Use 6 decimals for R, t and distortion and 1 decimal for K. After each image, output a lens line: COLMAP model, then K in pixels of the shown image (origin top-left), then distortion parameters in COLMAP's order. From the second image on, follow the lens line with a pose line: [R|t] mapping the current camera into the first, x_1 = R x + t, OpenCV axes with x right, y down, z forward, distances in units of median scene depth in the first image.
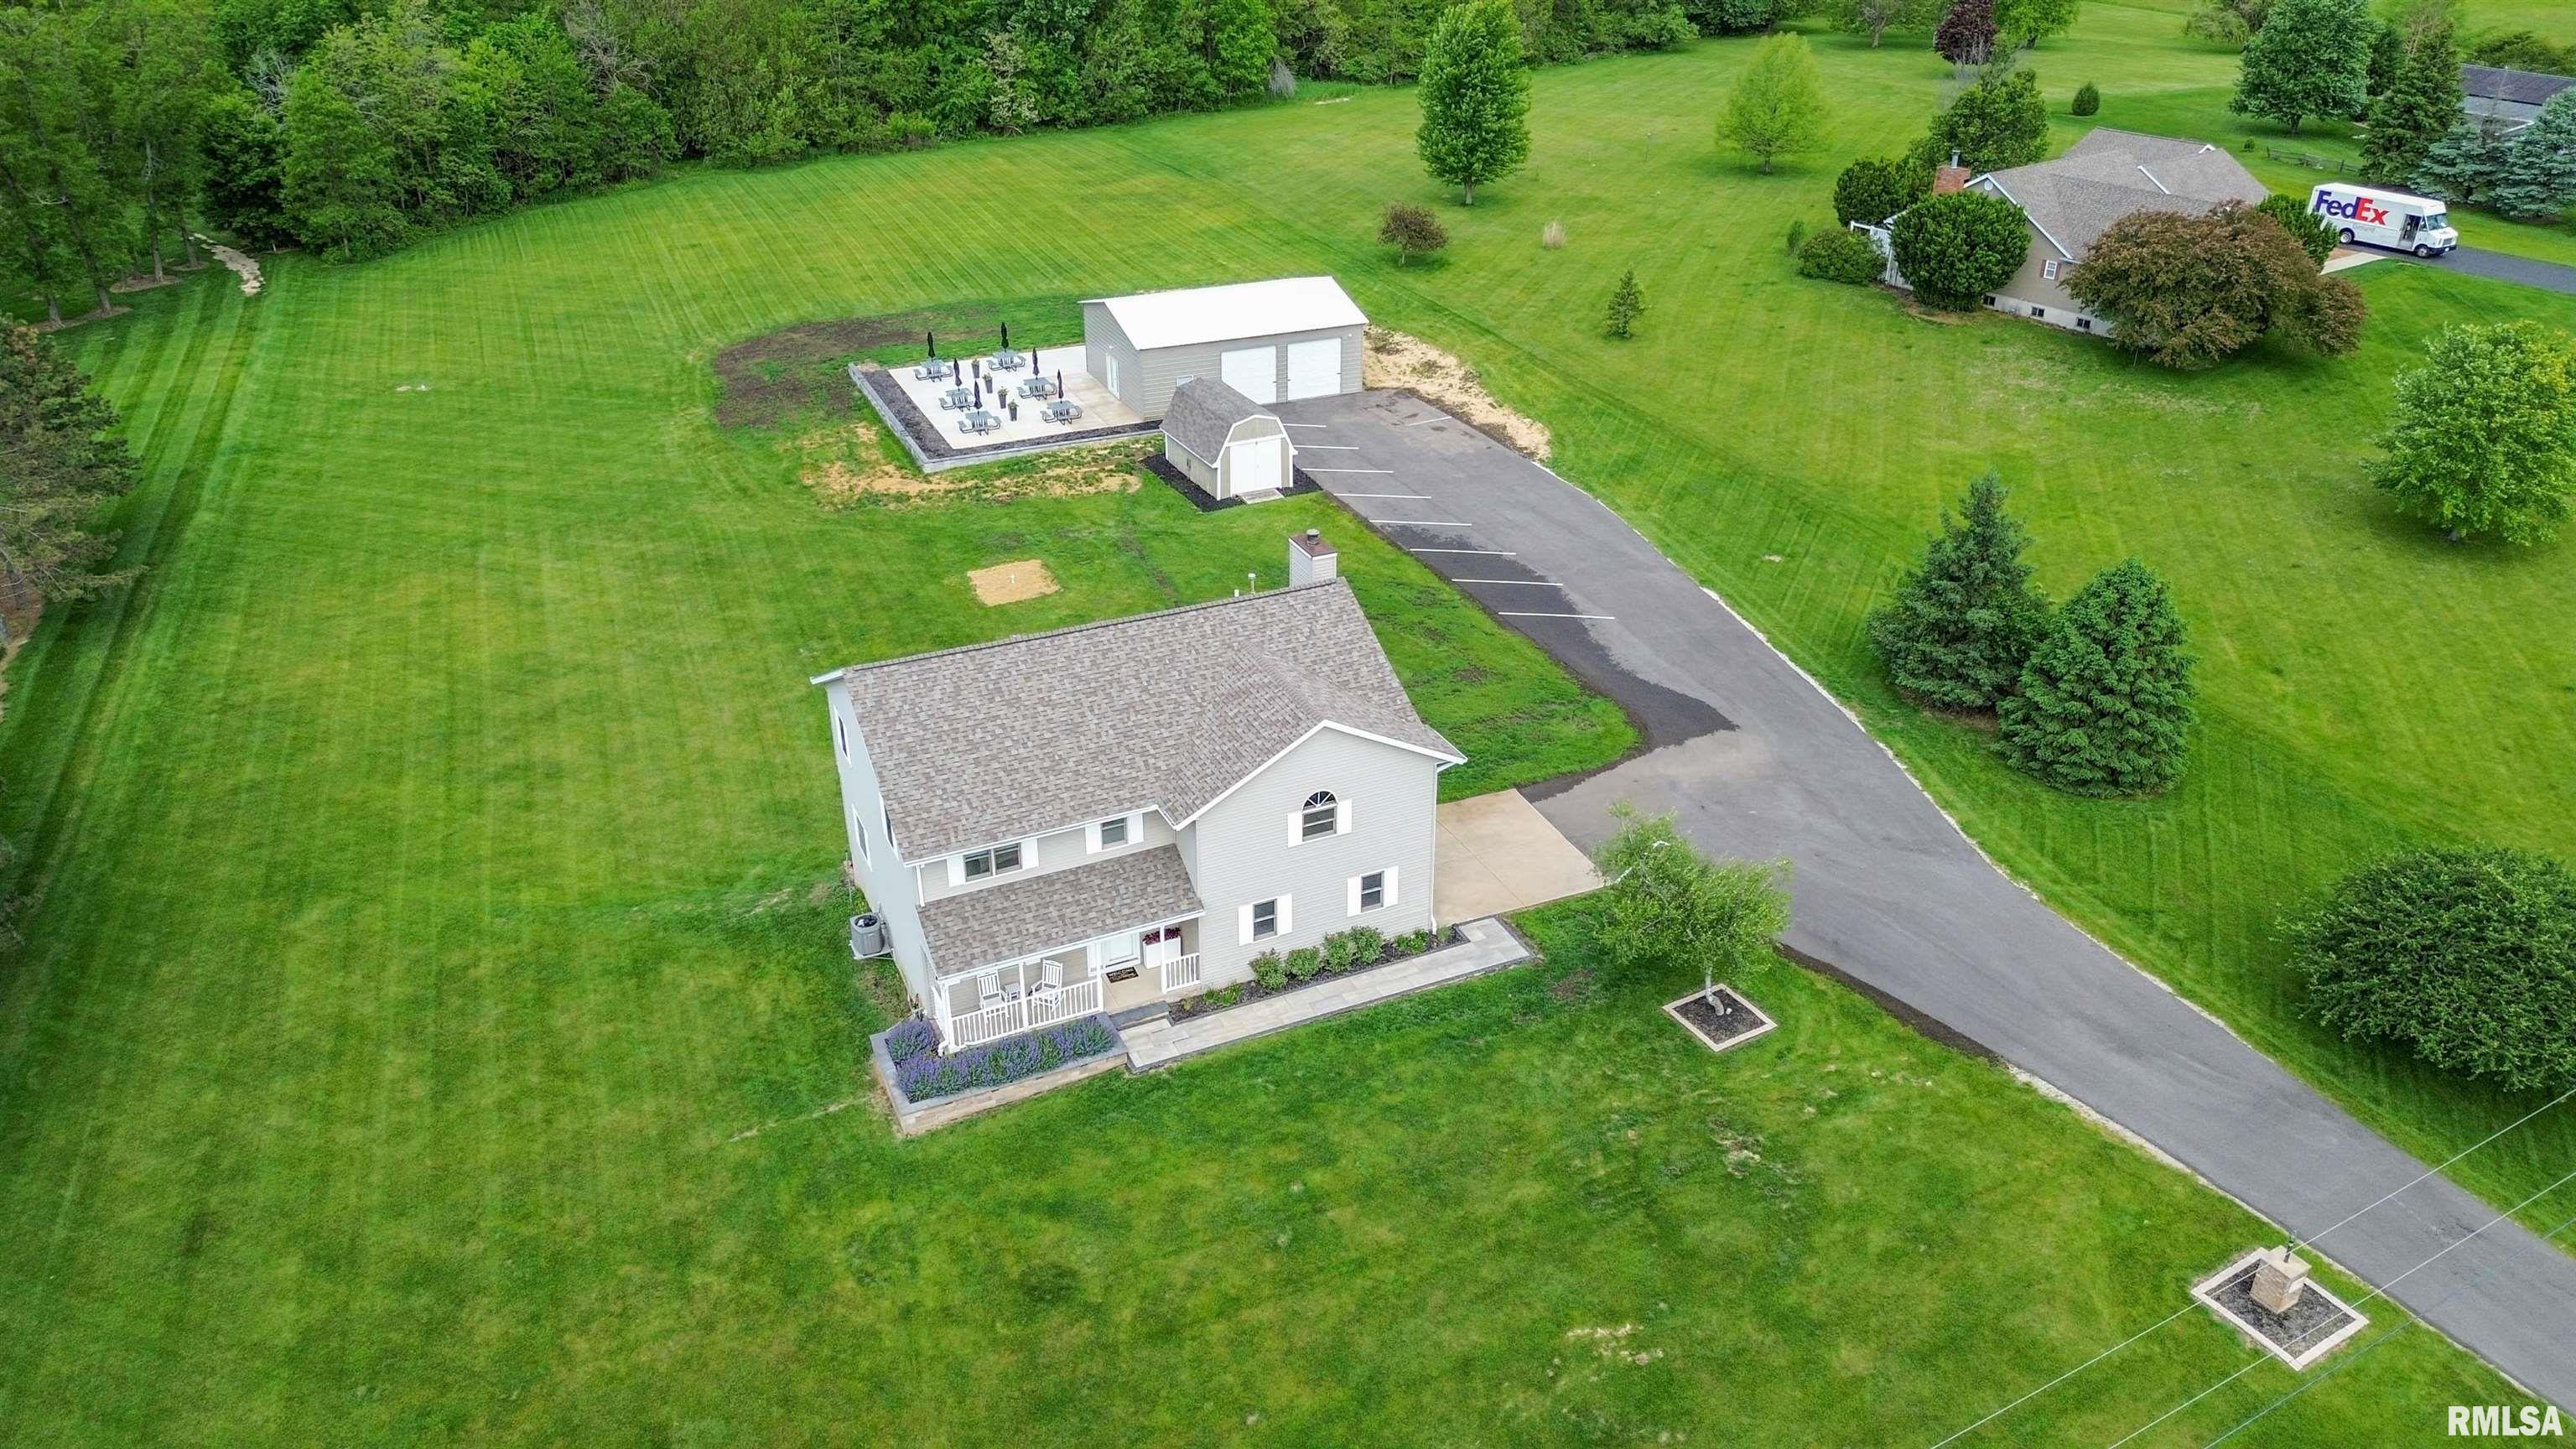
lens RADIAL K [[1811.3, 0, 1293.3], [0, 1811.3, 717.3], [0, 0, 1]] dist [0.066792, -0.063226]
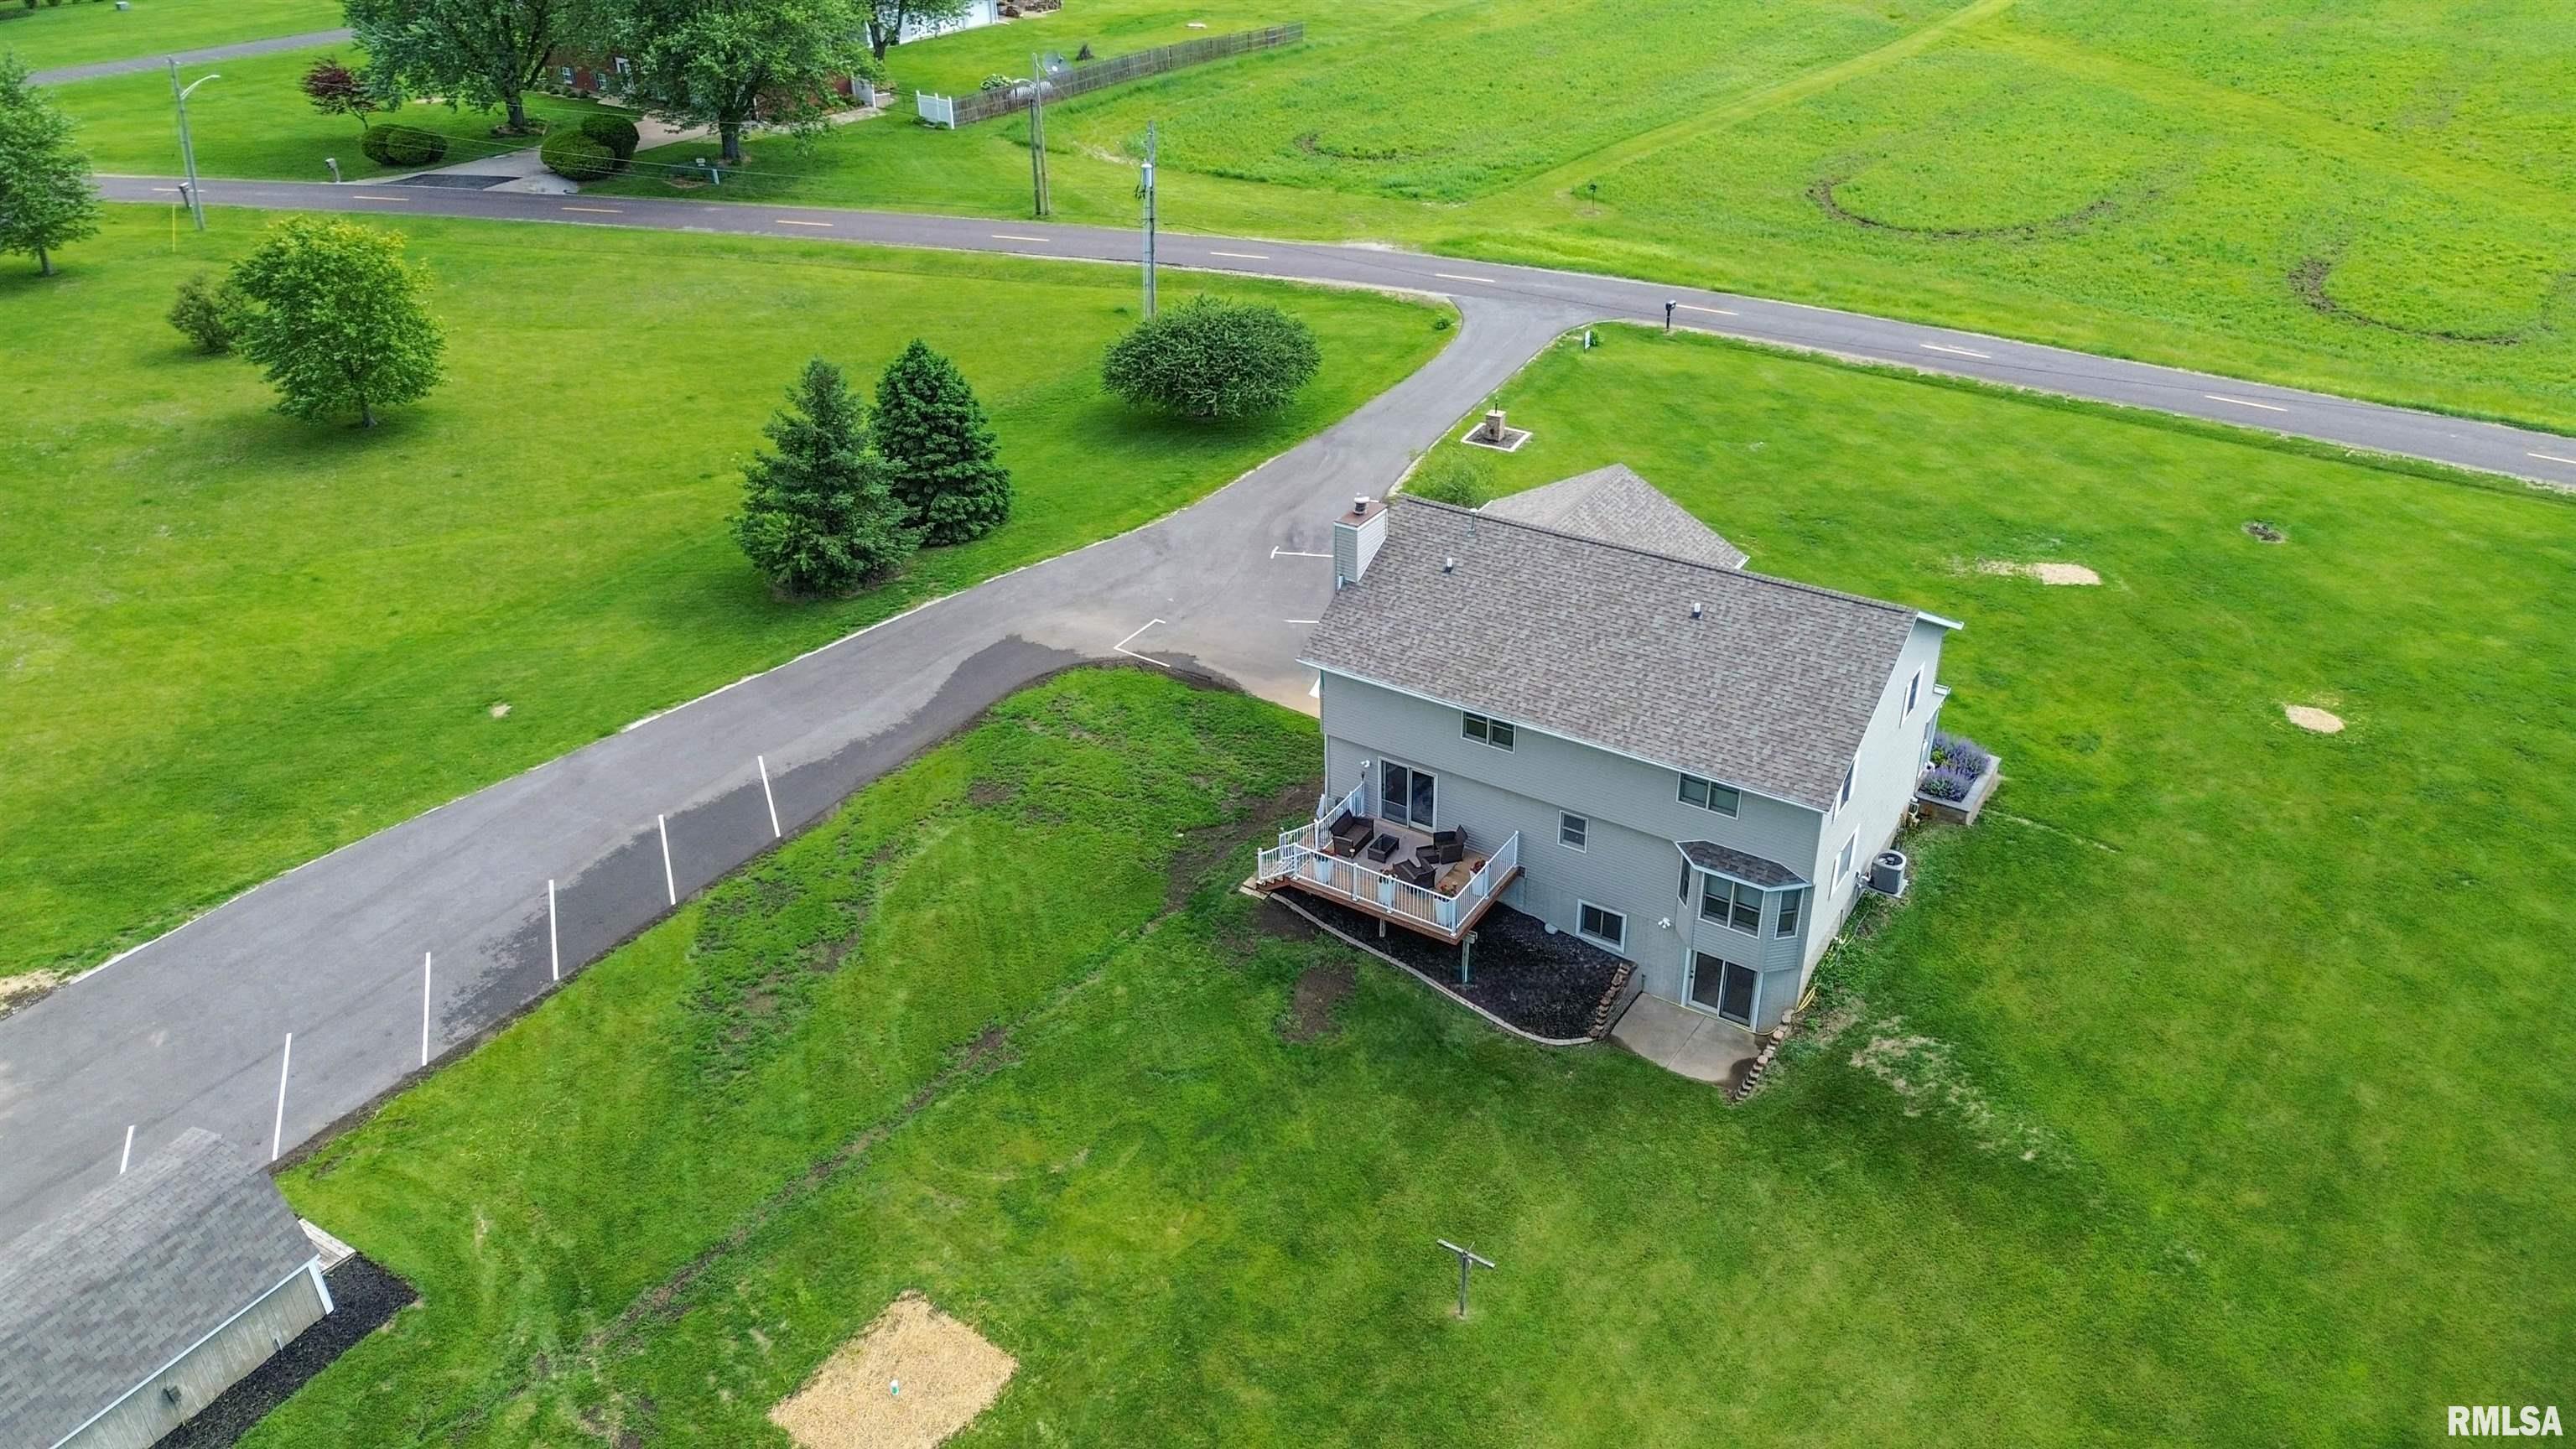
lens RADIAL K [[1811.3, 0, 1296.3], [0, 1811.3, 734.1], [0, 0, 1]] dist [0.066792, -0.063226]
pose [[-0.539046, -0.416874, 0.731878, -0.404462], [0.404376, 0.634149, 0.659041, -0.376959], [-0.738857, 0.651207, -0.173262, 0.738689]]
